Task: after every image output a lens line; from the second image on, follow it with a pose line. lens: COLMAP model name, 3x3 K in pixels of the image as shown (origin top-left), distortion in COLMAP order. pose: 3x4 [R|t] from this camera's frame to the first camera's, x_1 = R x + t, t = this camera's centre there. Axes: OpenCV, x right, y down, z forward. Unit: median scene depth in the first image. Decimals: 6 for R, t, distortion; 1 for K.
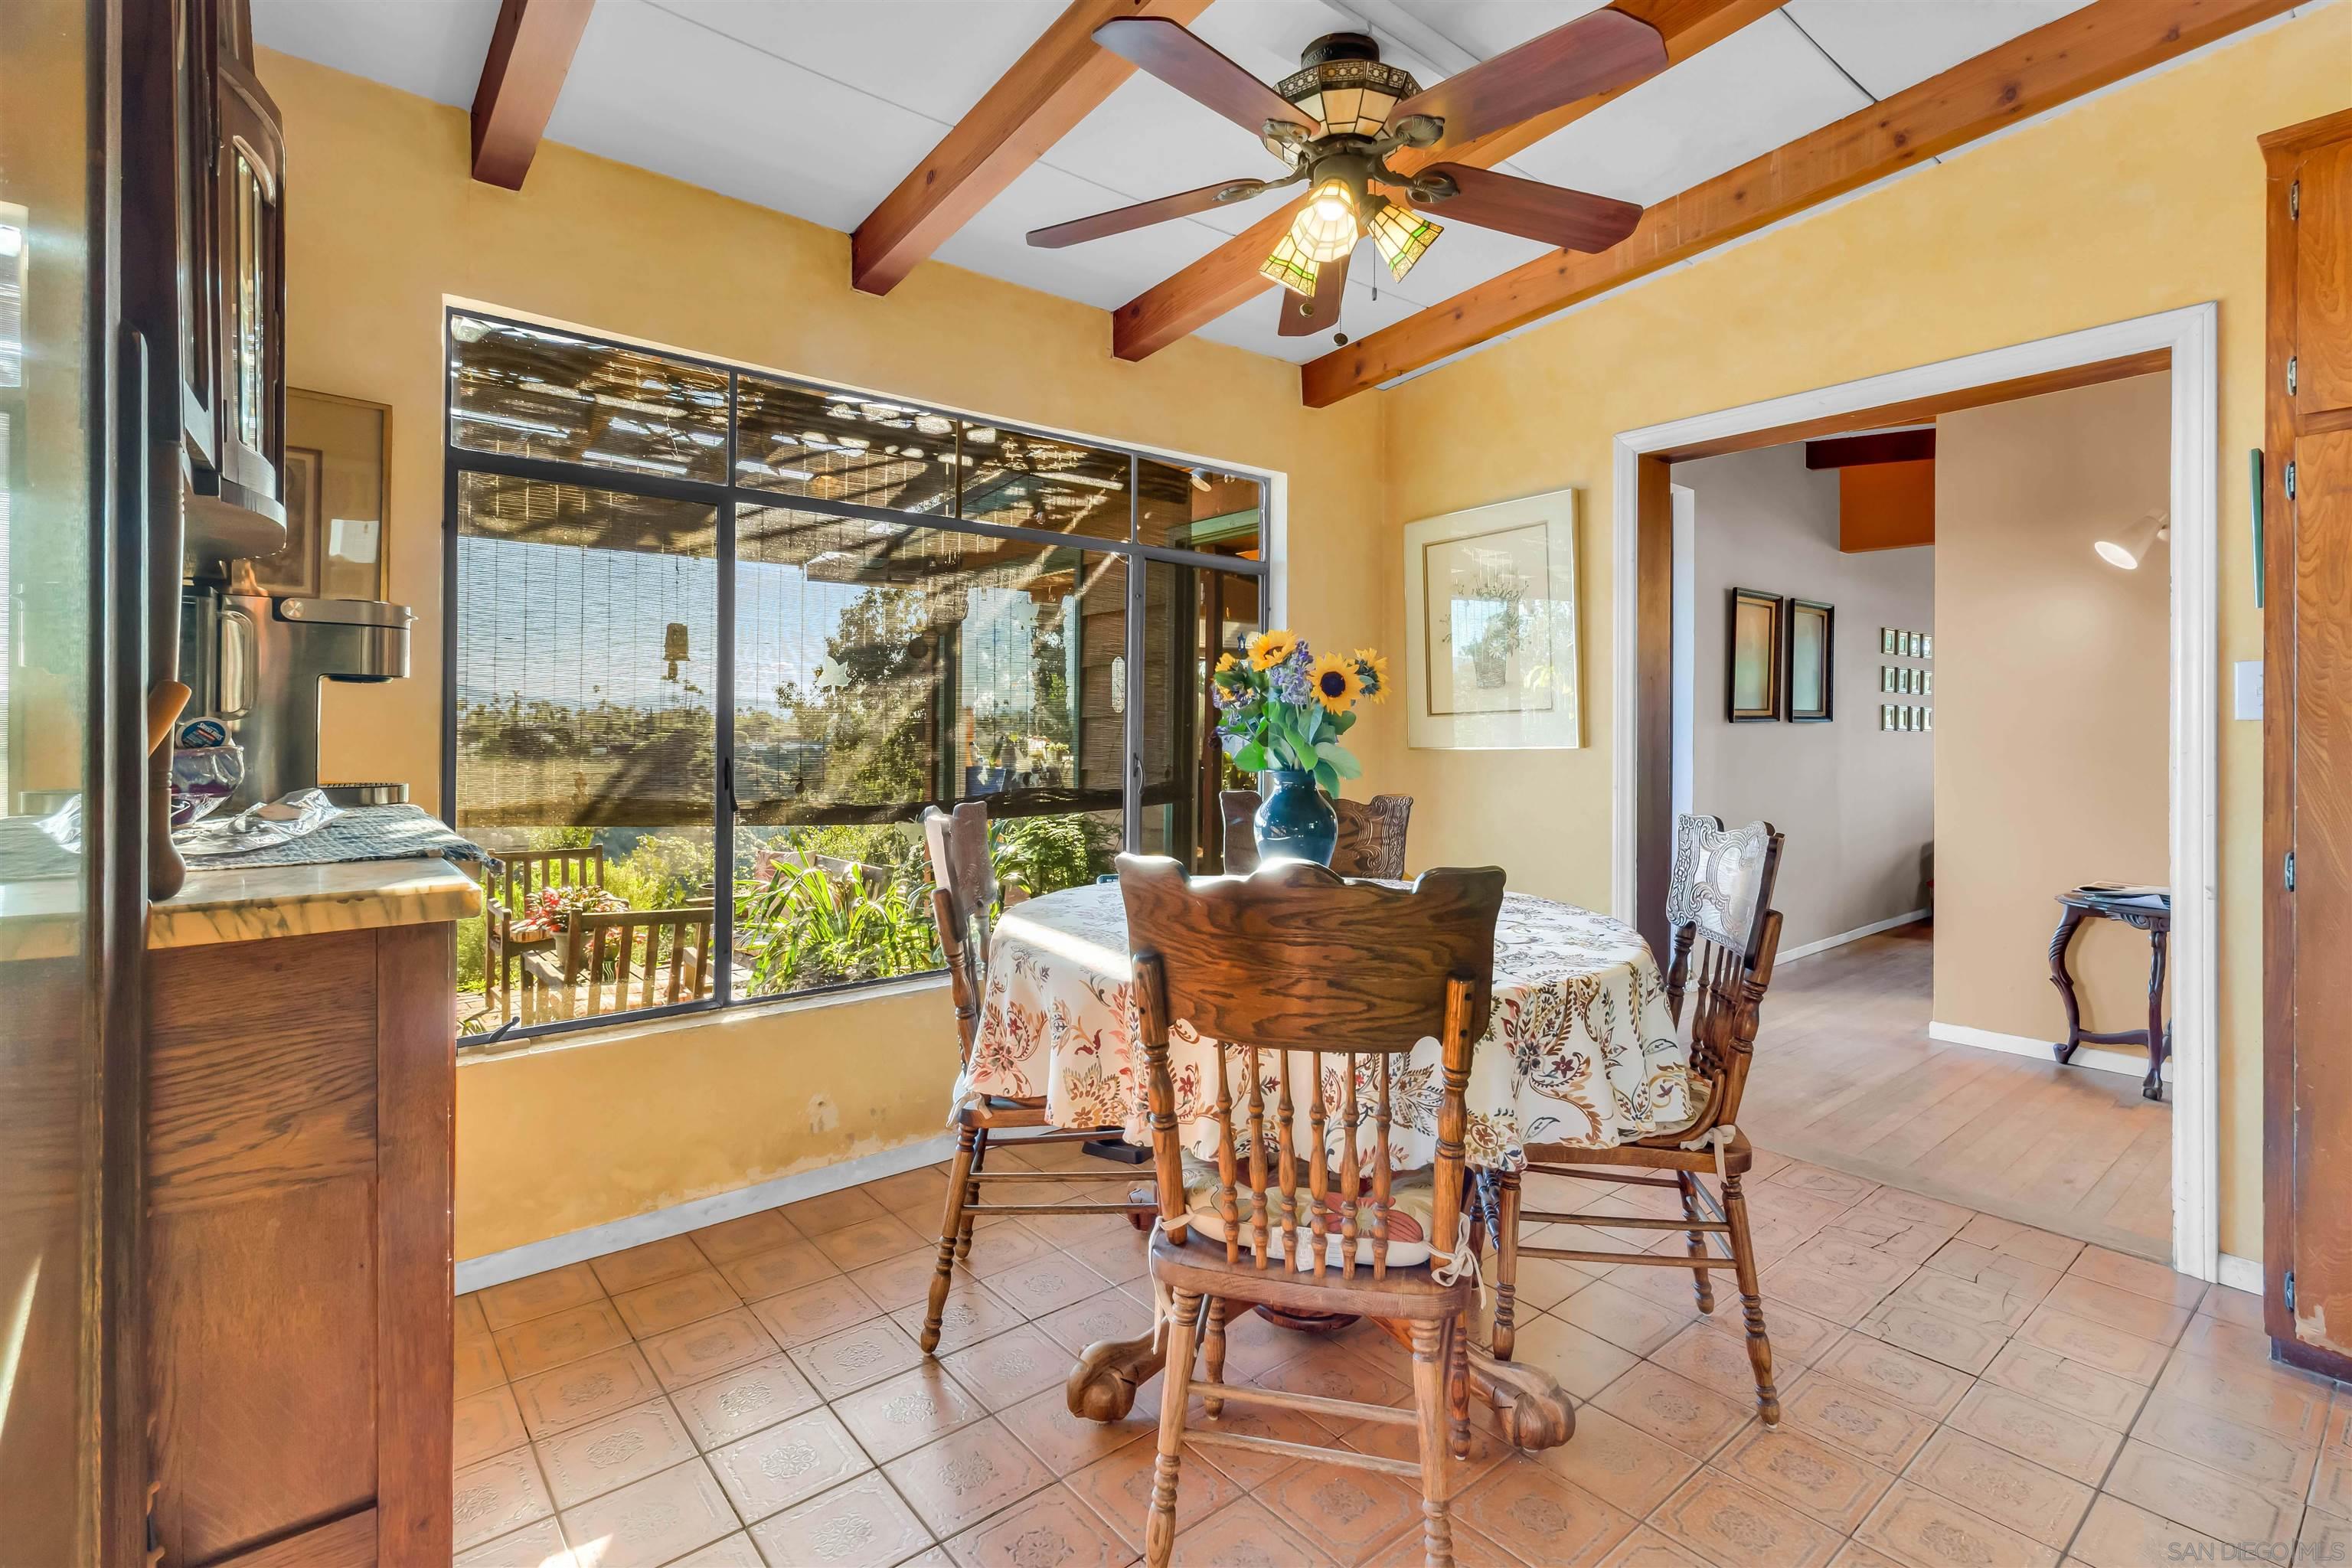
lens RADIAL K [[1095.0, 0, 1168.1], [0, 1095.0, 740.5], [0, 0, 1]] dist [-0.001642, -0.000240]
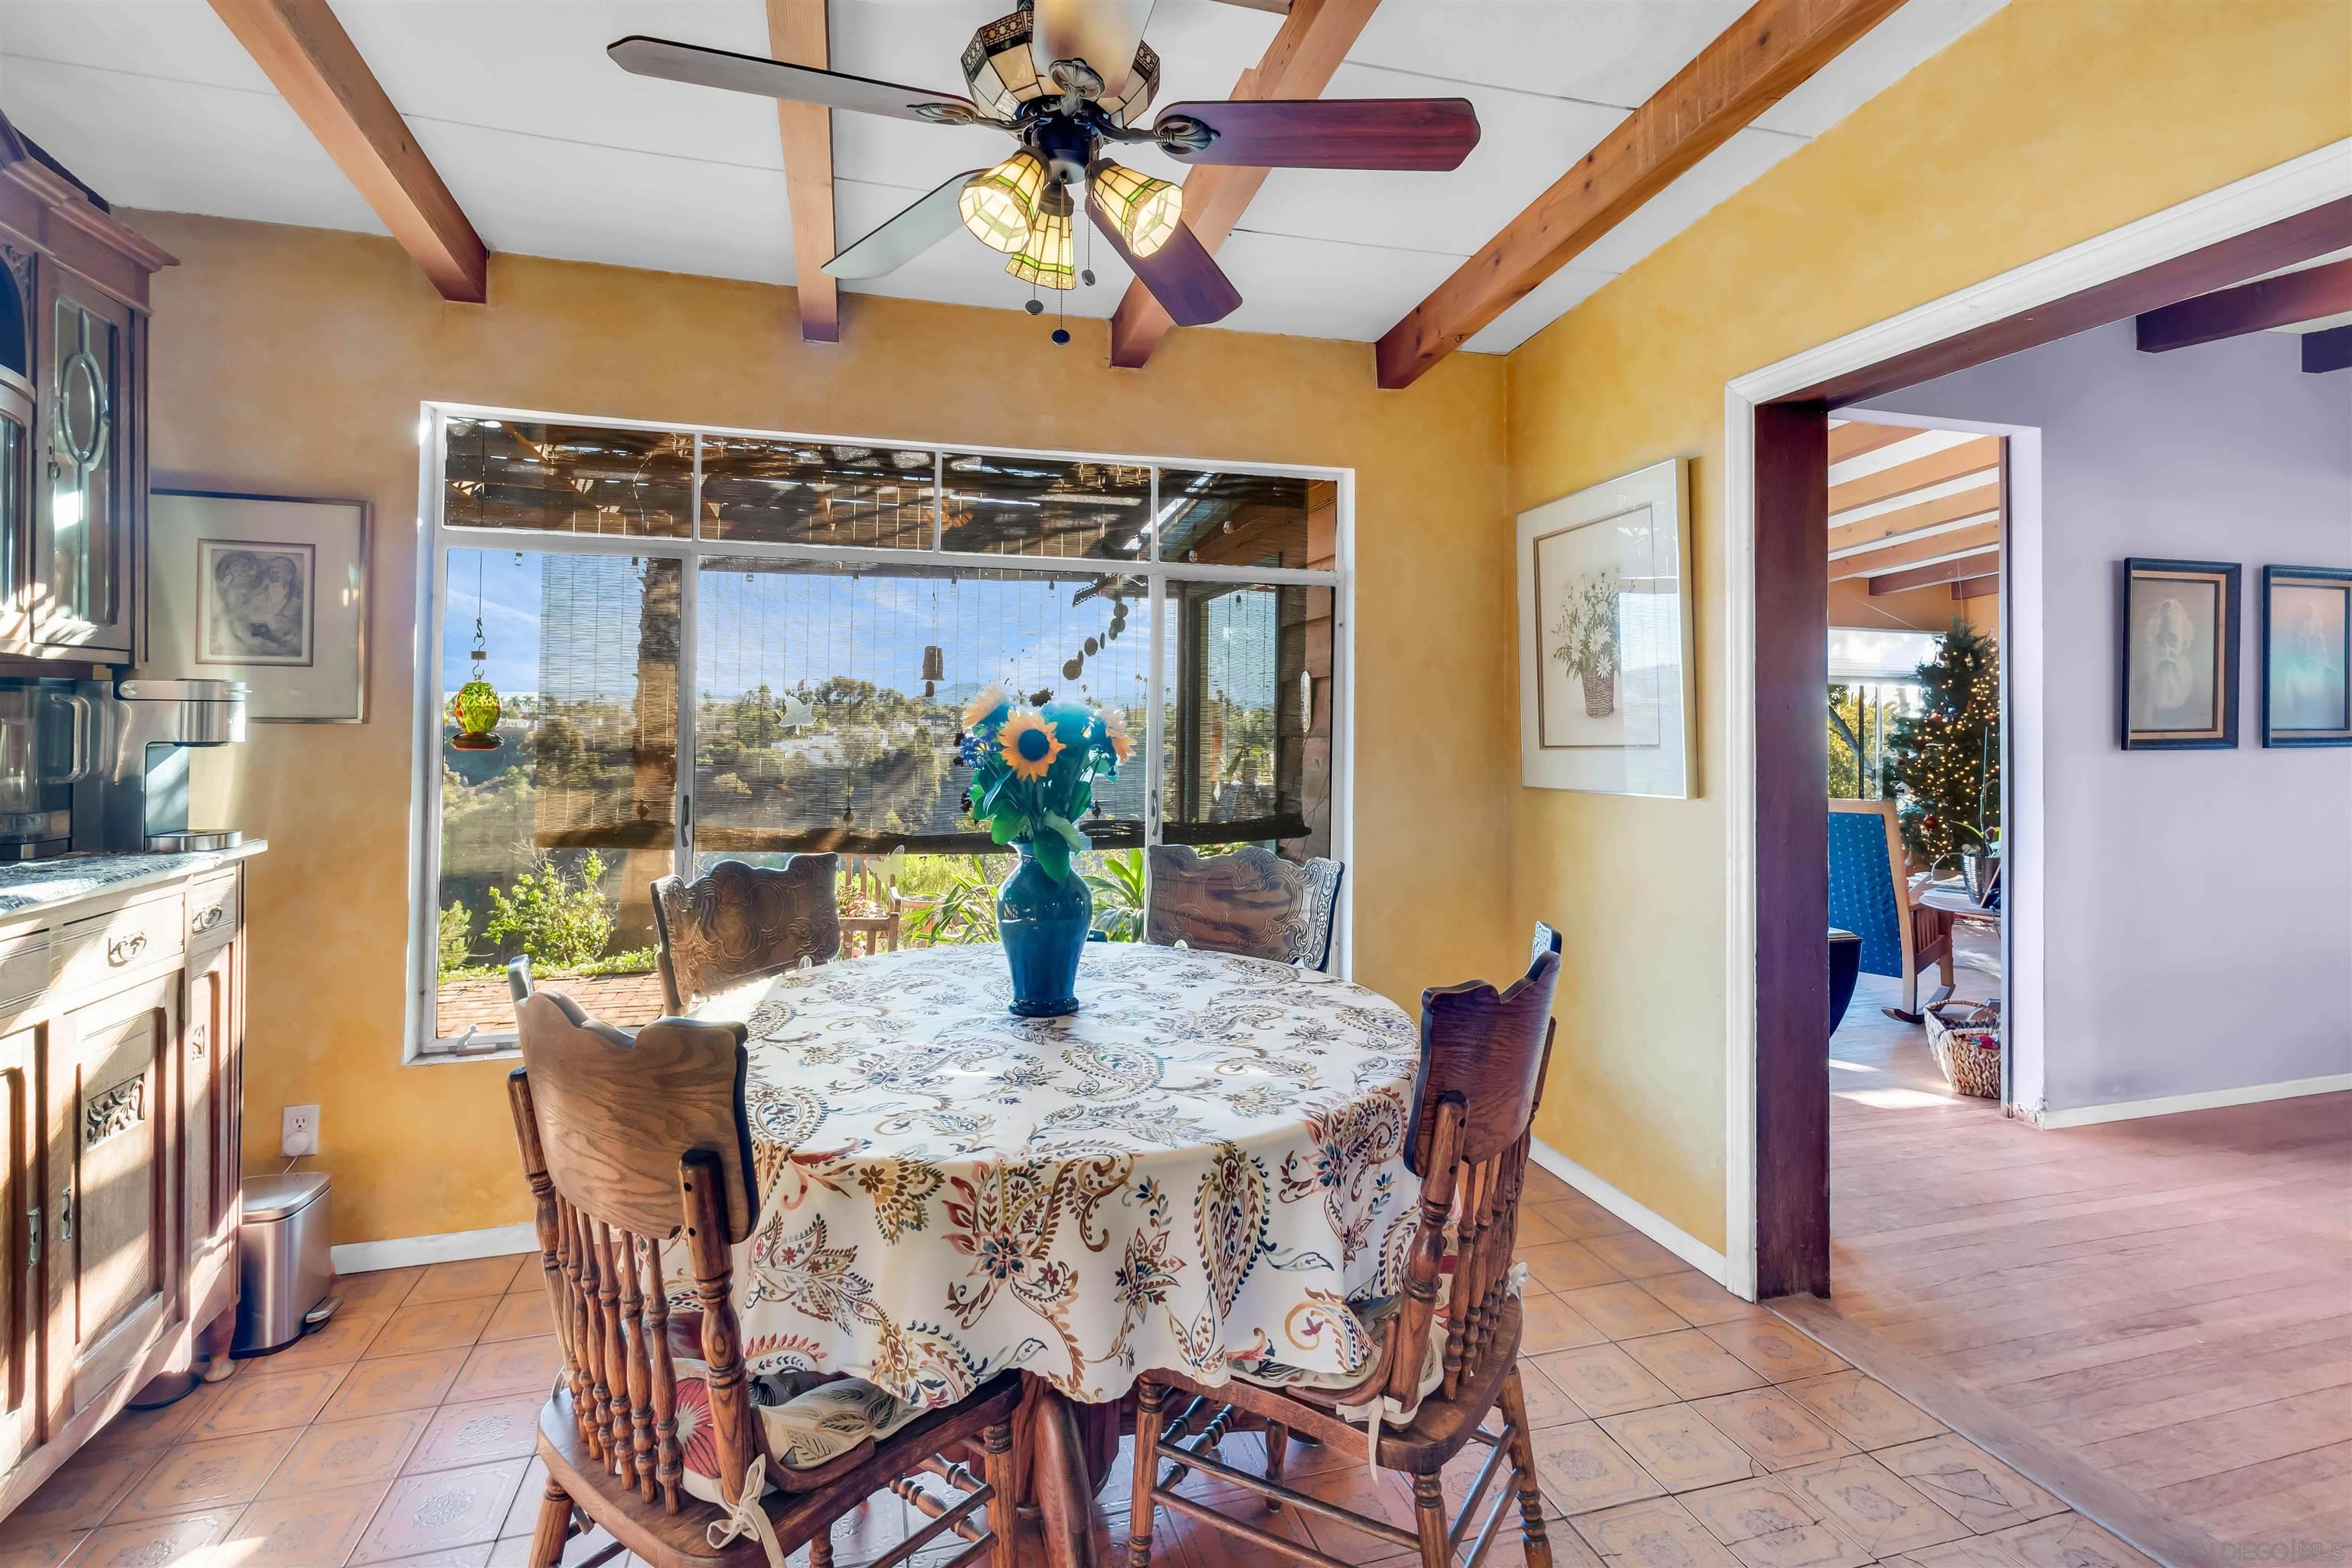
lens RADIAL K [[1106.4, 0, 1165.1], [0, 1106.4, 709.9], [0, 0, 1]] dist [-0.003220, 0.000257]
pose [[0.916863, -0.004465, -0.399177, 0.655230], [-0.004738, 0.999745, -0.022067, -0.066986], [0.399174, 0.022124, 0.916608, 0.289467]]
